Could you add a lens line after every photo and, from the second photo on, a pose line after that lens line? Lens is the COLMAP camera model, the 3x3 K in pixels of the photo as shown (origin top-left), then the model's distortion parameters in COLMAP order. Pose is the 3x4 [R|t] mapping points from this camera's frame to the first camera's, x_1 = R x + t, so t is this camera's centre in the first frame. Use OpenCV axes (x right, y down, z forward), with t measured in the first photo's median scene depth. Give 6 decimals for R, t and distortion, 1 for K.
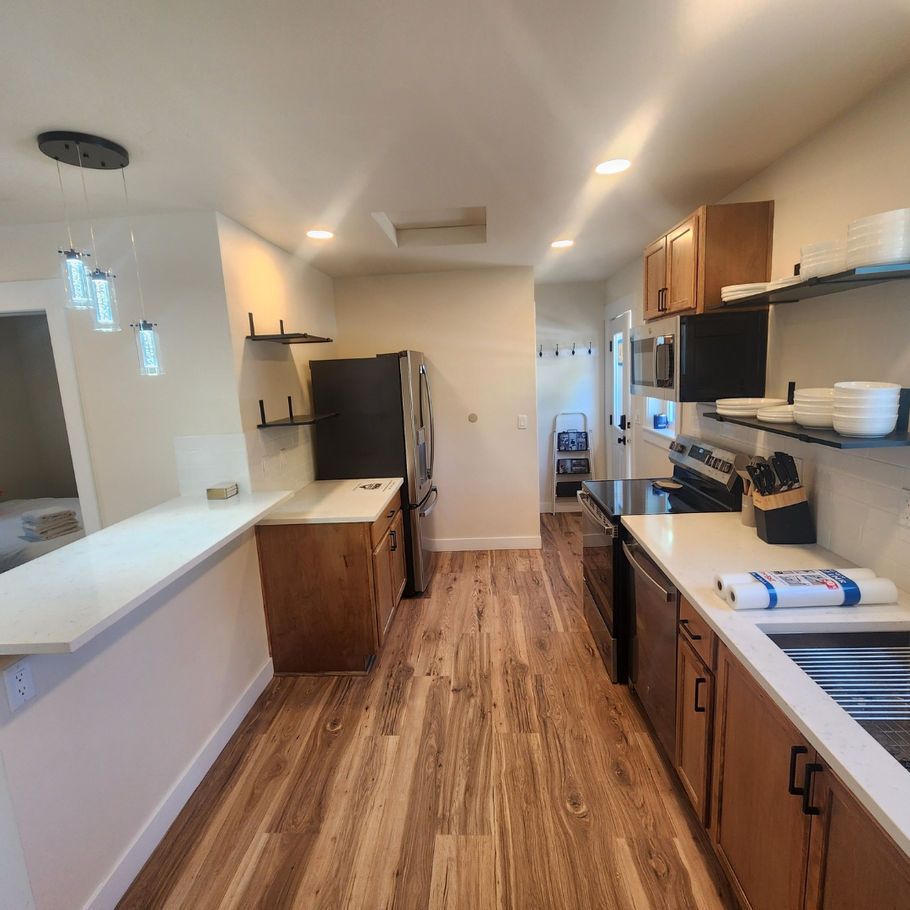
lens RADIAL K [[504.9, 0, 455.0], [0, 504.9, 455.0], [0, 0, 1]] dist [0.001205, 0.001359]
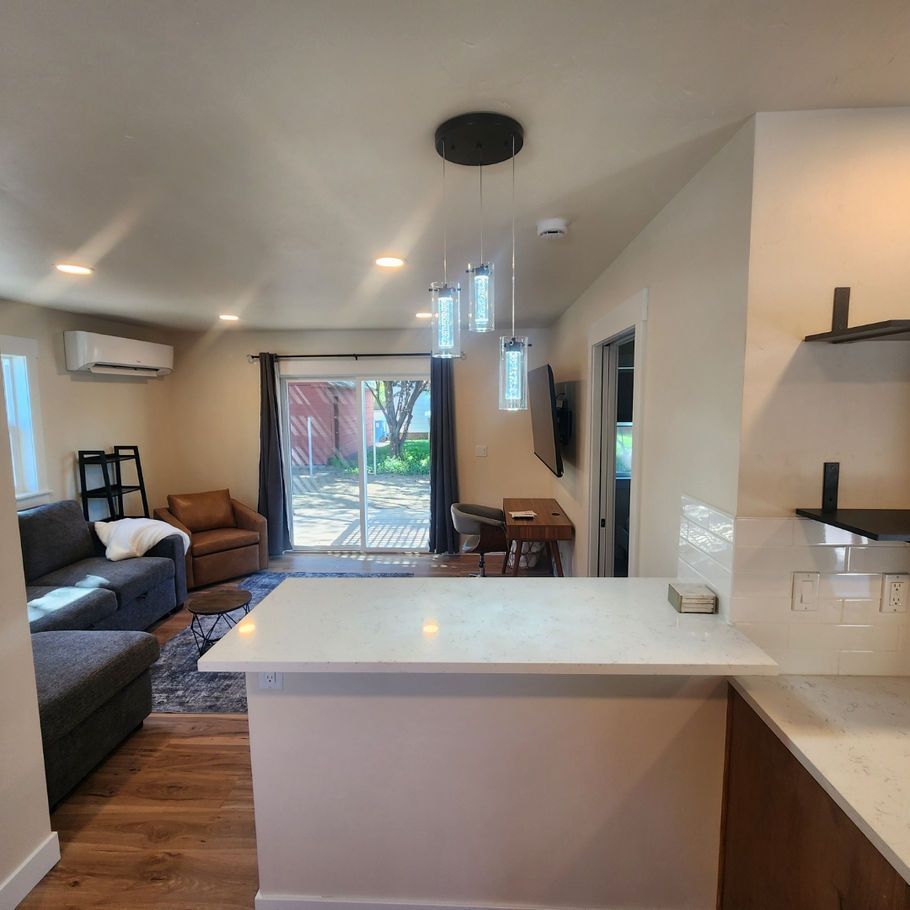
lens RADIAL K [[504.9, 0, 455.0], [0, 504.9, 455.0], [0, 0, 1]] dist [0.001205, 0.001359]
pose [[0.005625, 0.158518, -0.987340, 0.110738], [-0.156635, 0.975308, 0.155693, -0.144377], [0.987641, 0.153777, 0.030315, 0.664875]]
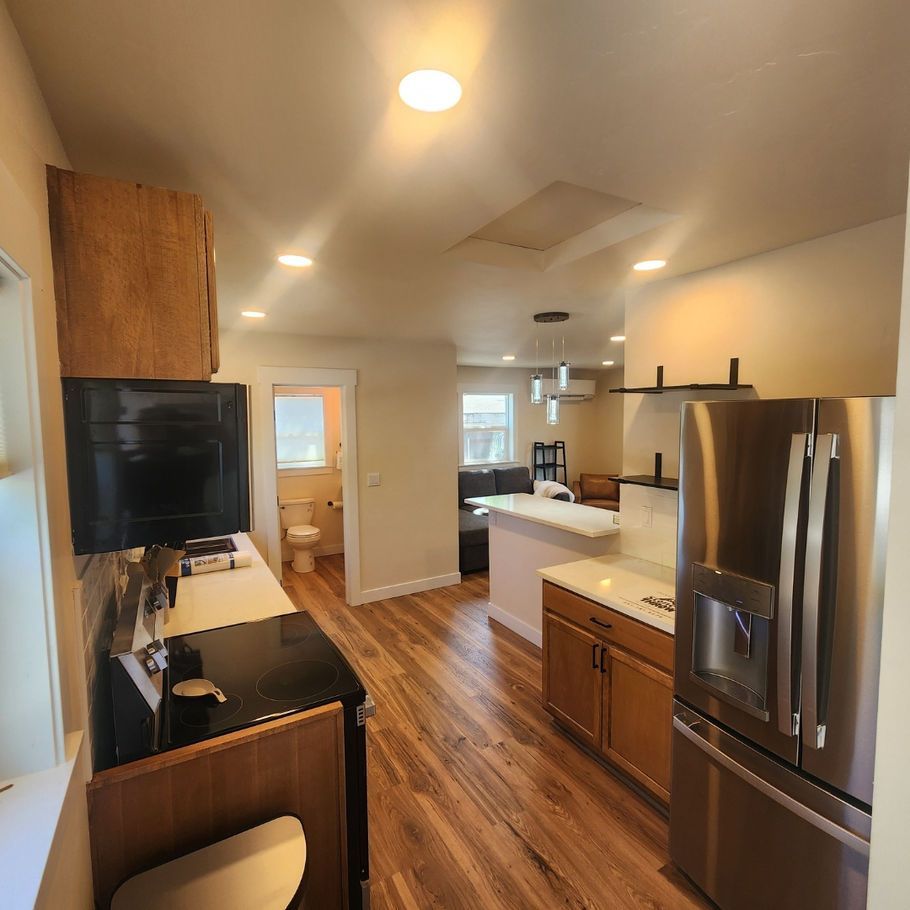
lens RADIAL K [[504.9, 0, 455.0], [0, 504.9, 455.0], [0, 0, 1]] dist [0.001205, 0.001359]
pose [[-0.841756, 0.104338, -0.529680, 0.511457], [-0.032893, 0.969411, 0.243230, -0.358880], [0.538855, 0.222163, -0.812575, 1.727654]]
